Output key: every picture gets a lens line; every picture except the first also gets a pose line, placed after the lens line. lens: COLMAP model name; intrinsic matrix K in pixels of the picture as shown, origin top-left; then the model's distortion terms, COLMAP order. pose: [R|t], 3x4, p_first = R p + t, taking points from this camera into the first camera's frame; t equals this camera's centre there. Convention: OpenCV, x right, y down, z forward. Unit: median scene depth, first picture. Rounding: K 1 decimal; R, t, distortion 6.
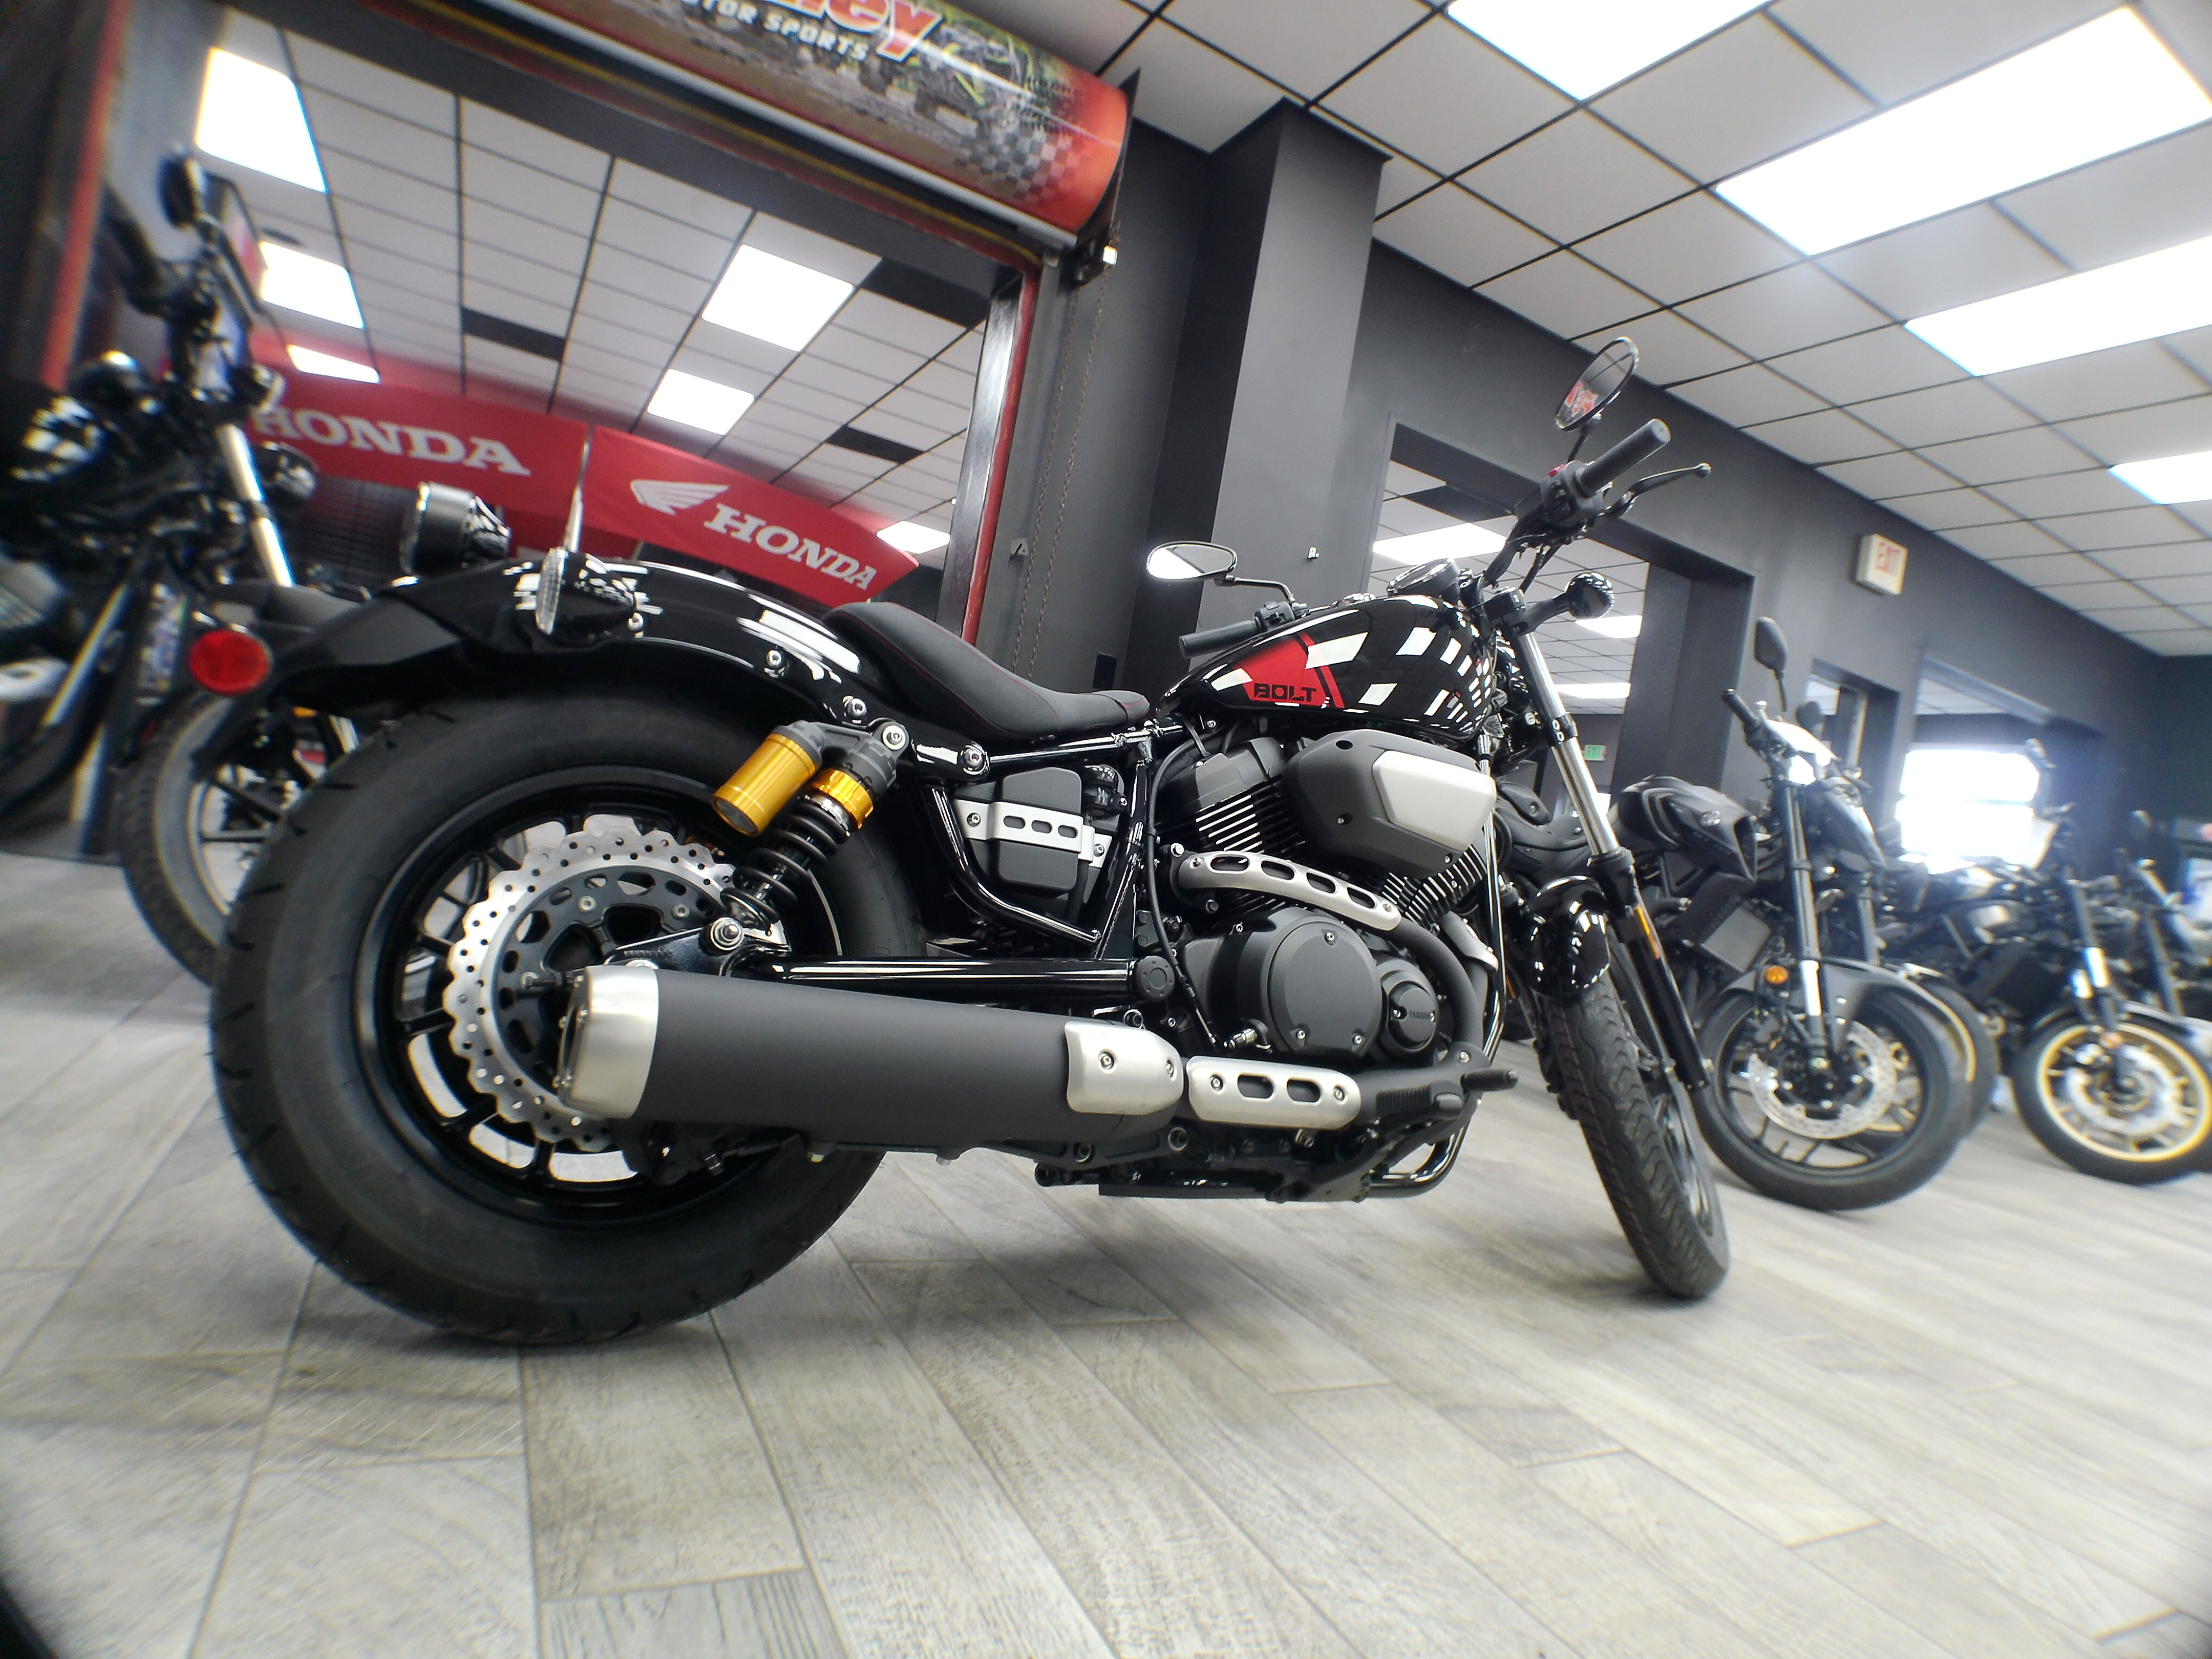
lens RADIAL K [[1198.2, 0, 1124.7], [0, 1198.2, 826.6], [0, 0, 1]] dist [-0.035748, -0.001765]
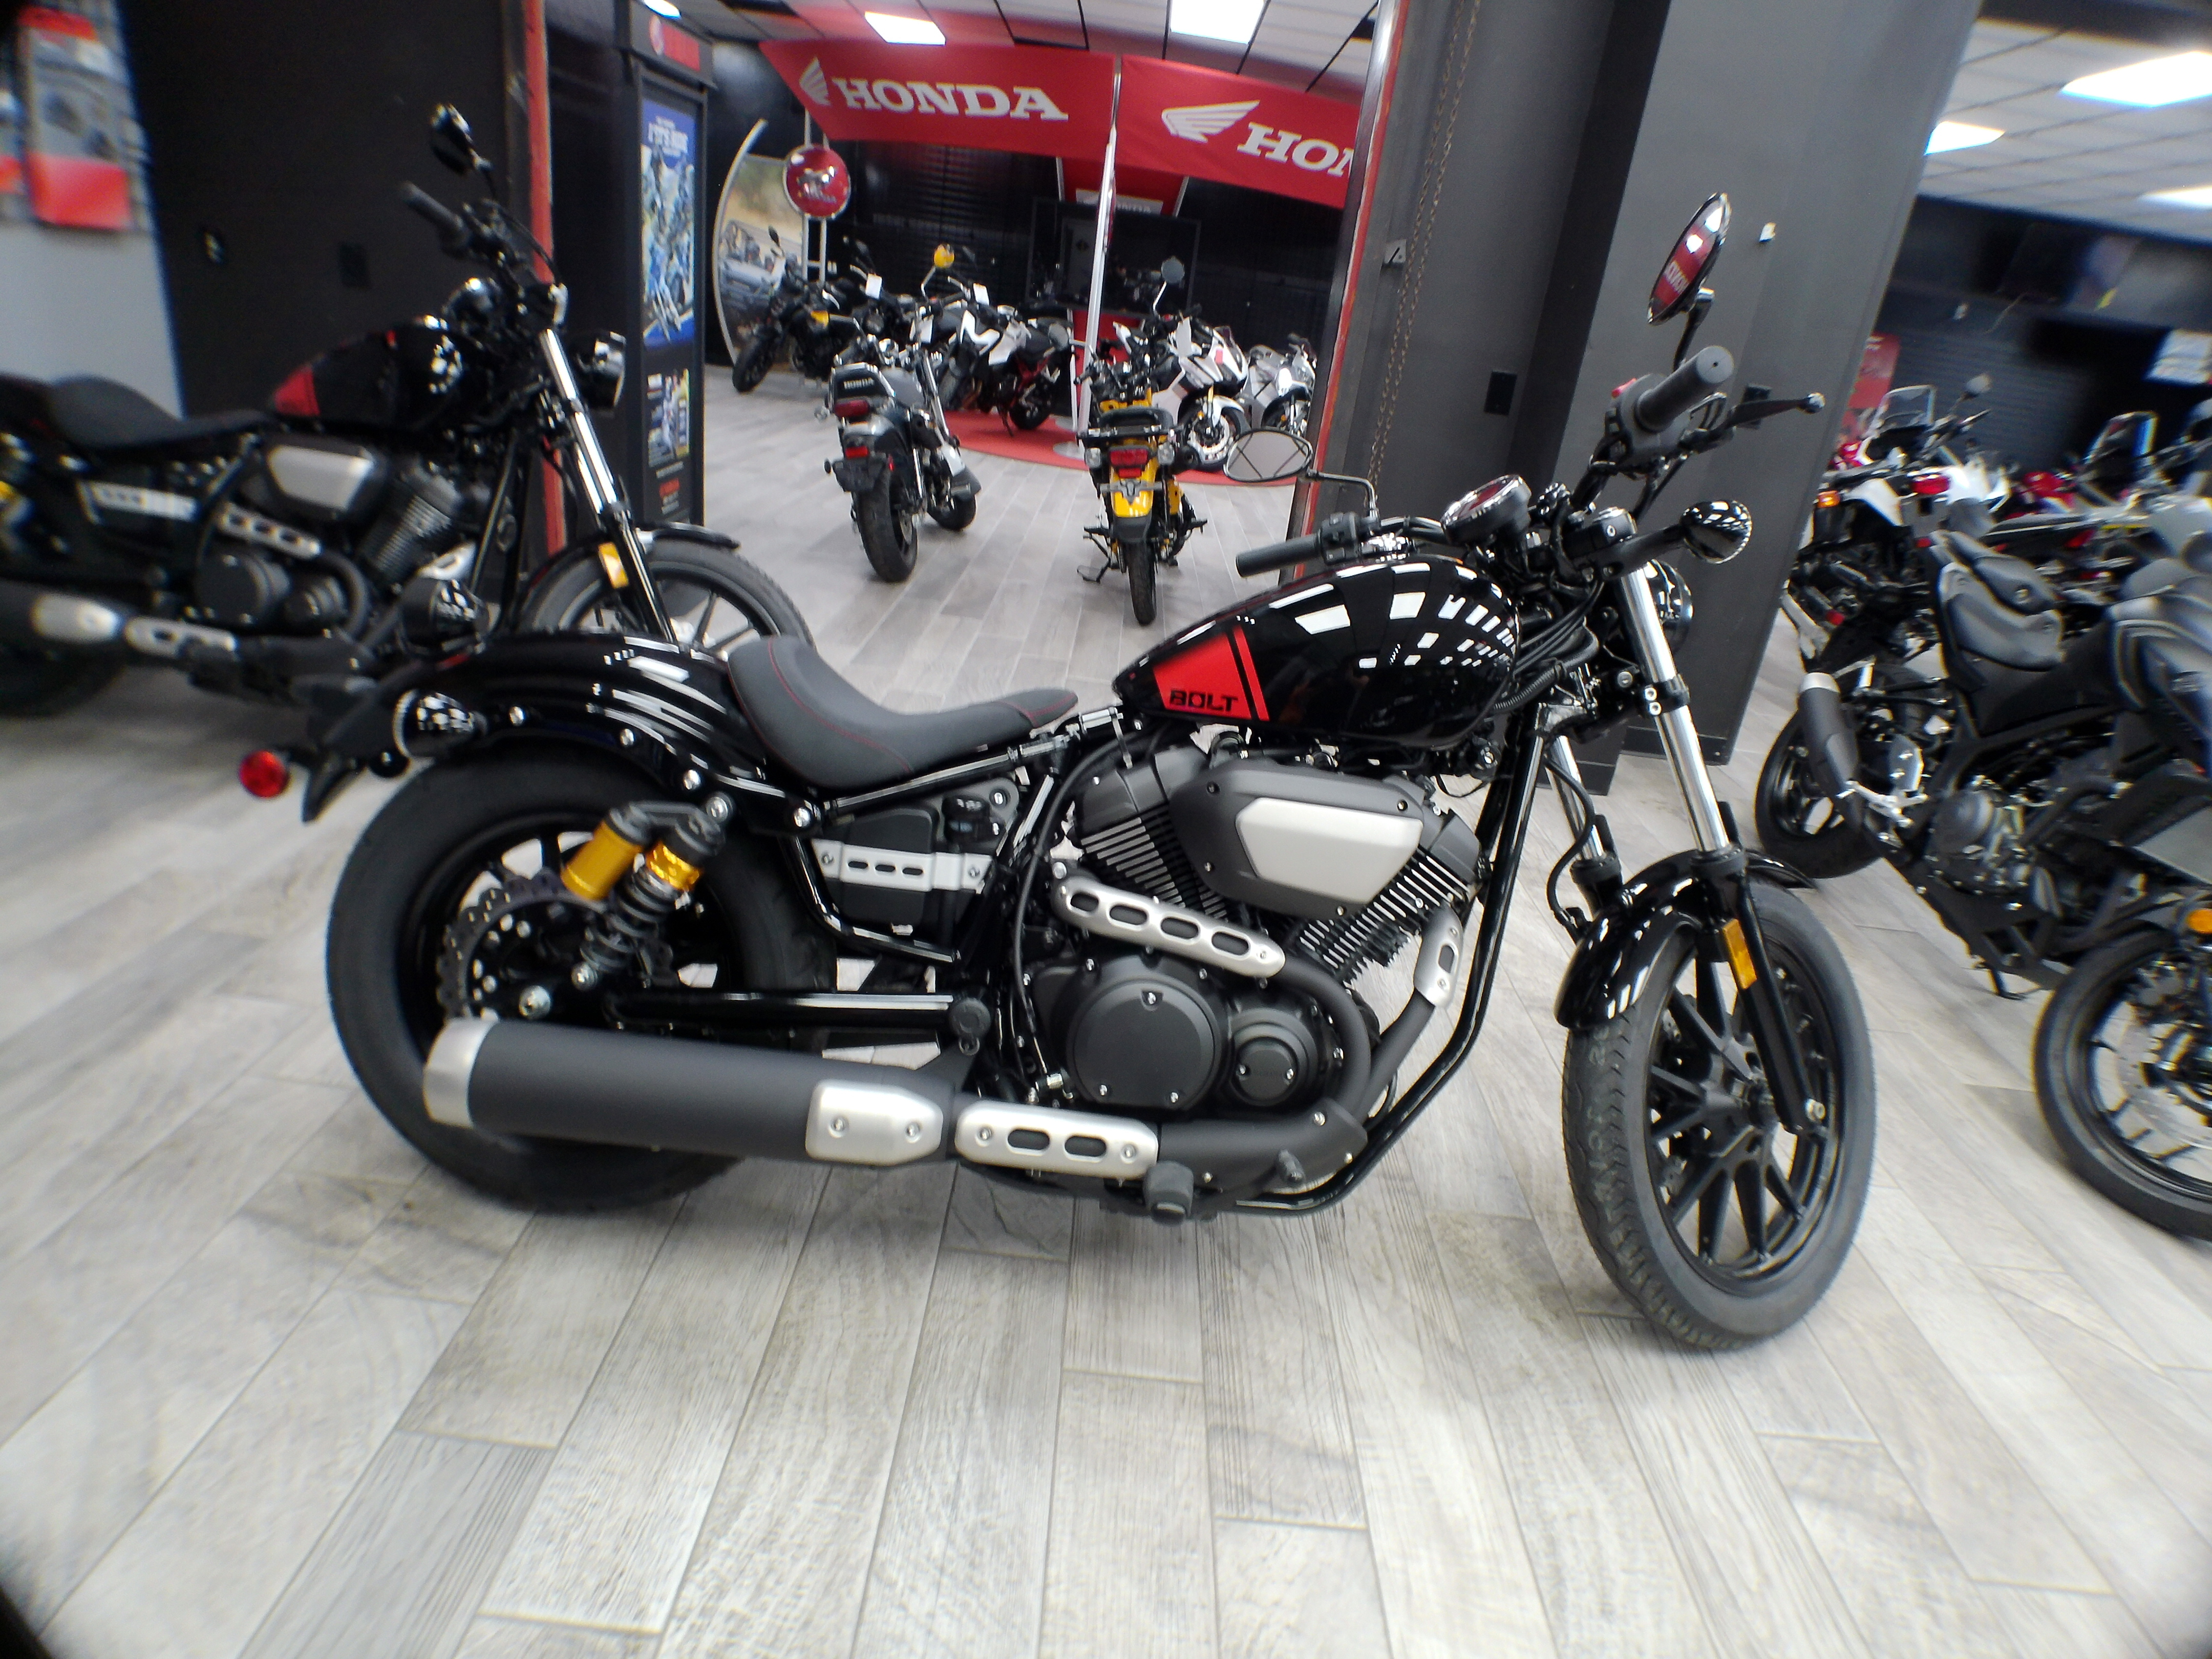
lens RADIAL K [[1188.8, 0, 1131.5], [0, 1188.8, 832.0], [0, 0, 1]] dist [-0.055376, 0.021442]
pose [[0.876240, 0.135066, -0.462559, 0.413262], [0.027280, 0.944471, 0.327460, -0.252295], [0.481102, -0.299553, 0.823899, 0.157738]]
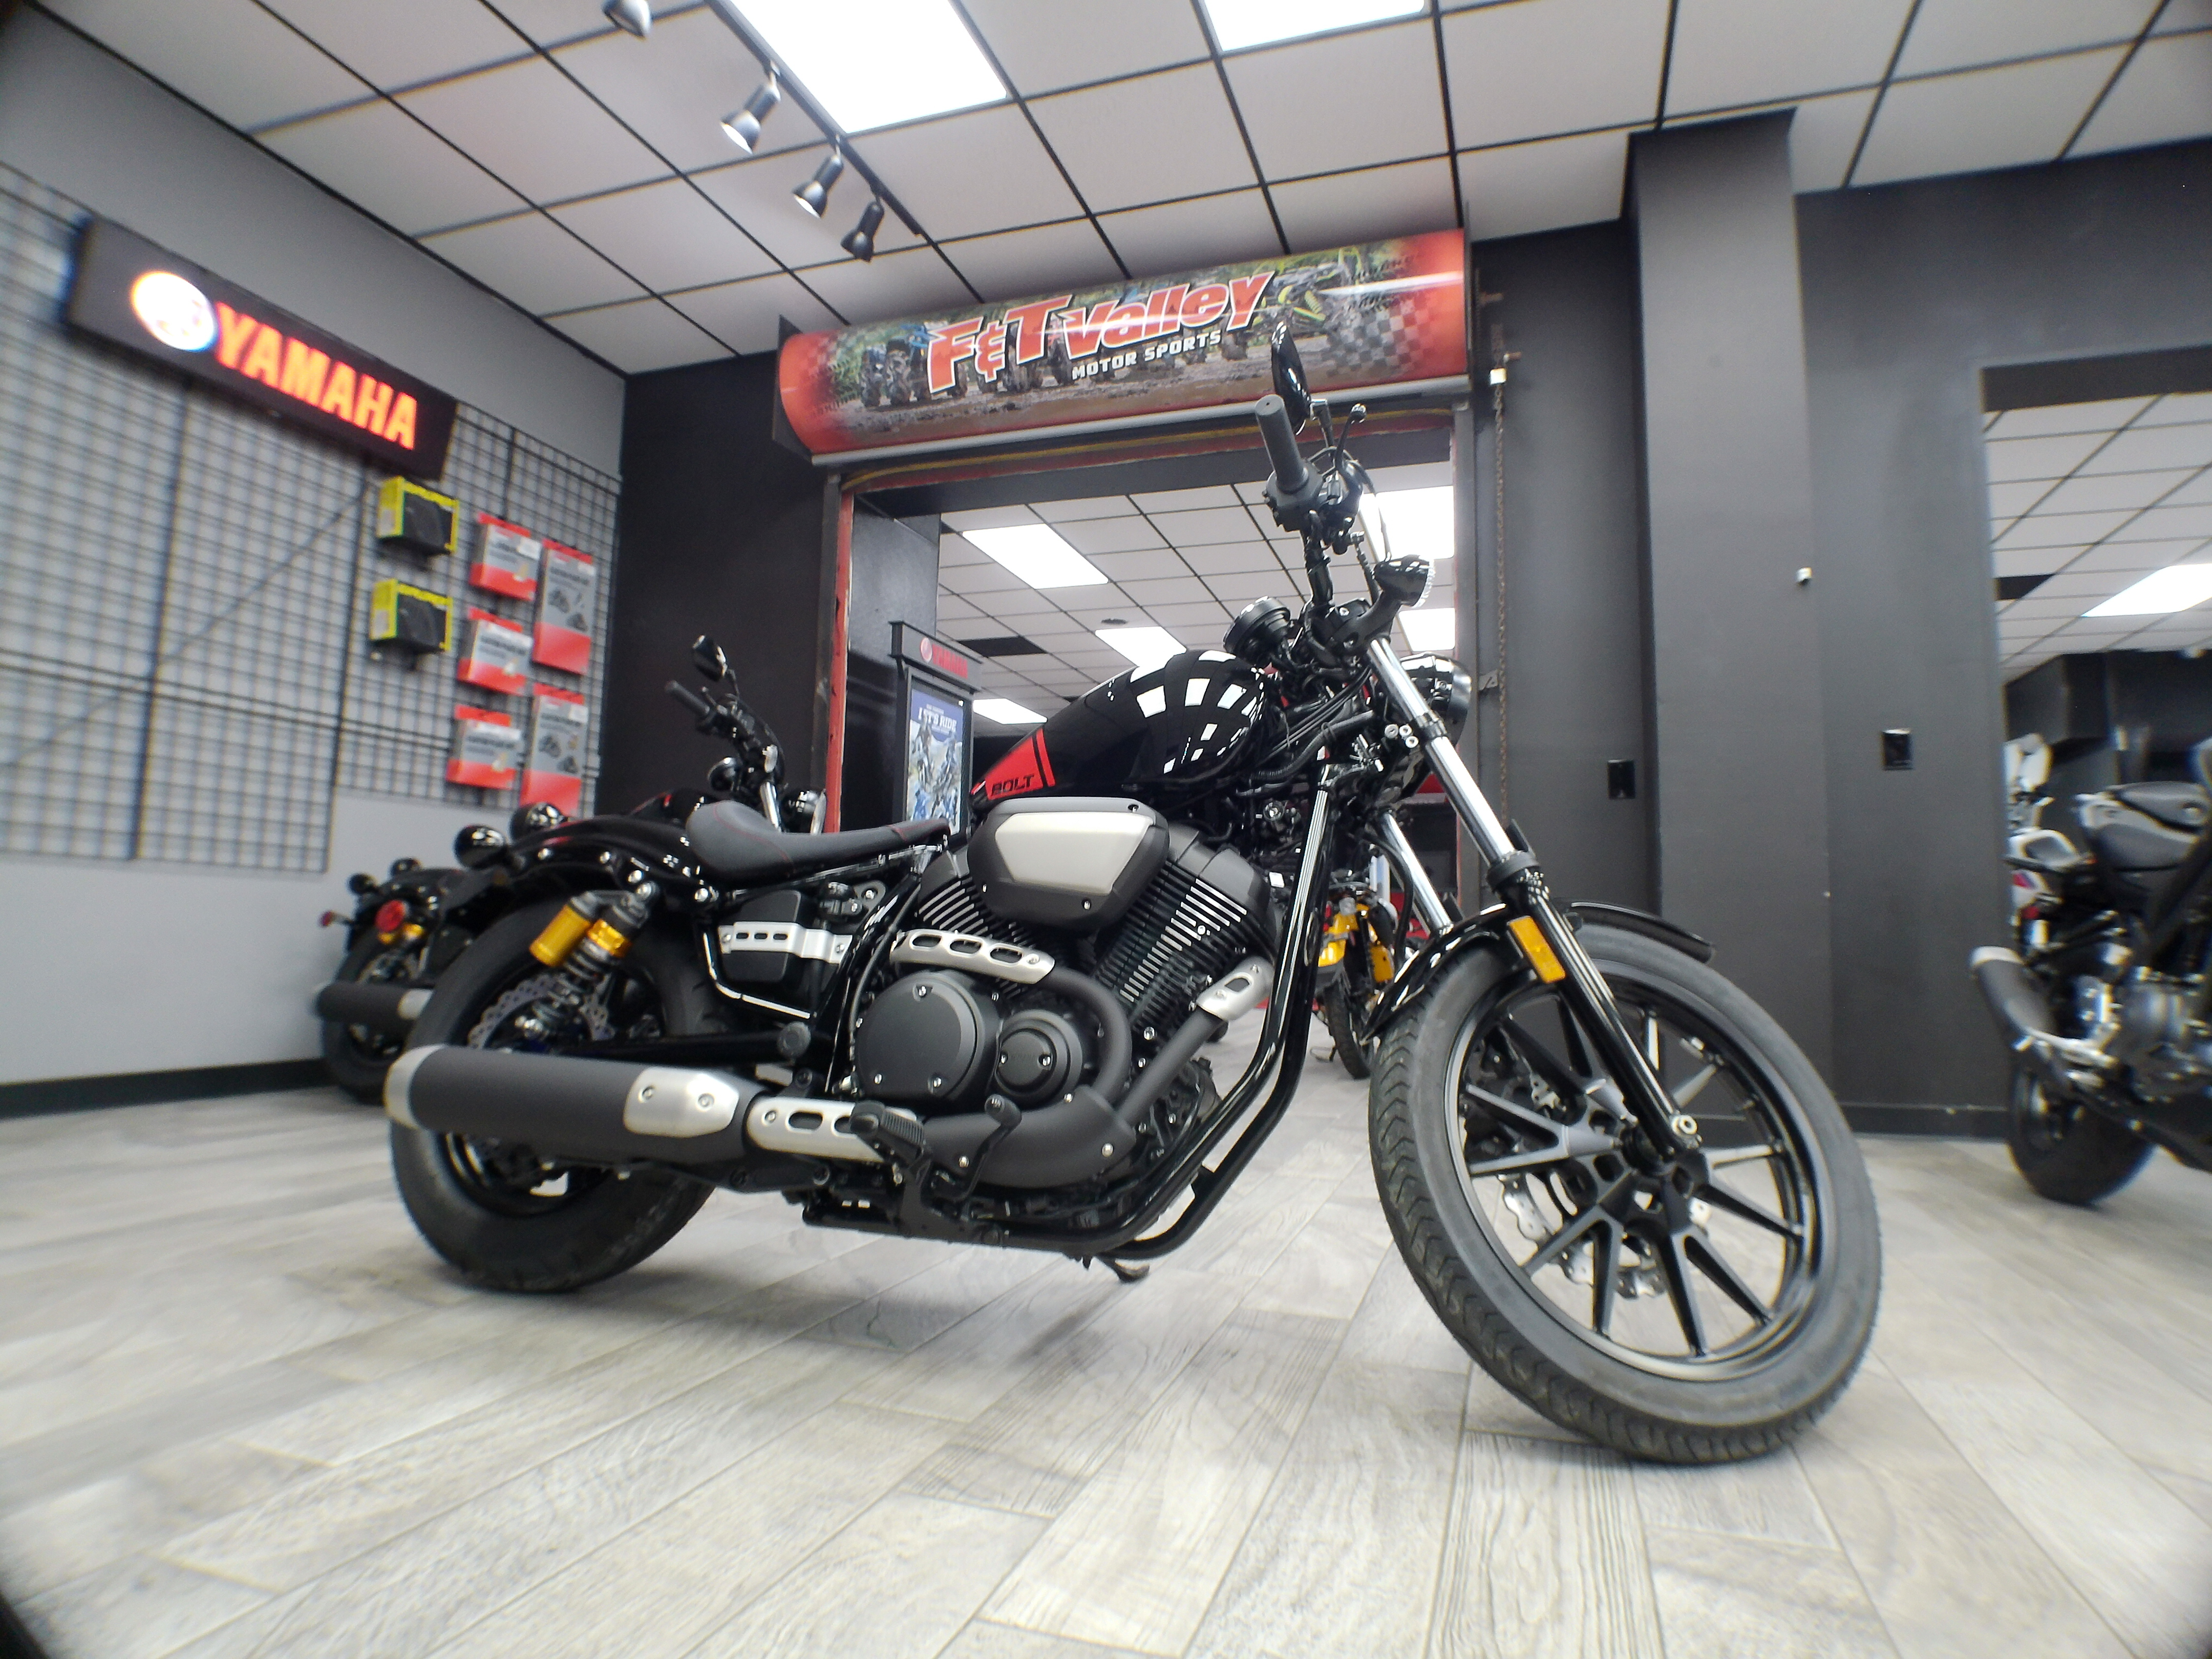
lens RADIAL K [[1198.2, 0, 1124.7], [0, 1198.2, 826.6], [0, 0, 1]] dist [-0.035748, -0.001765]
pose [[0.674280, -0.233006, -0.700753, 0.784072], [0.105044, 0.969532, -0.221301, 0.147147], [0.730966, 0.075609, 0.678212, 0.257409]]
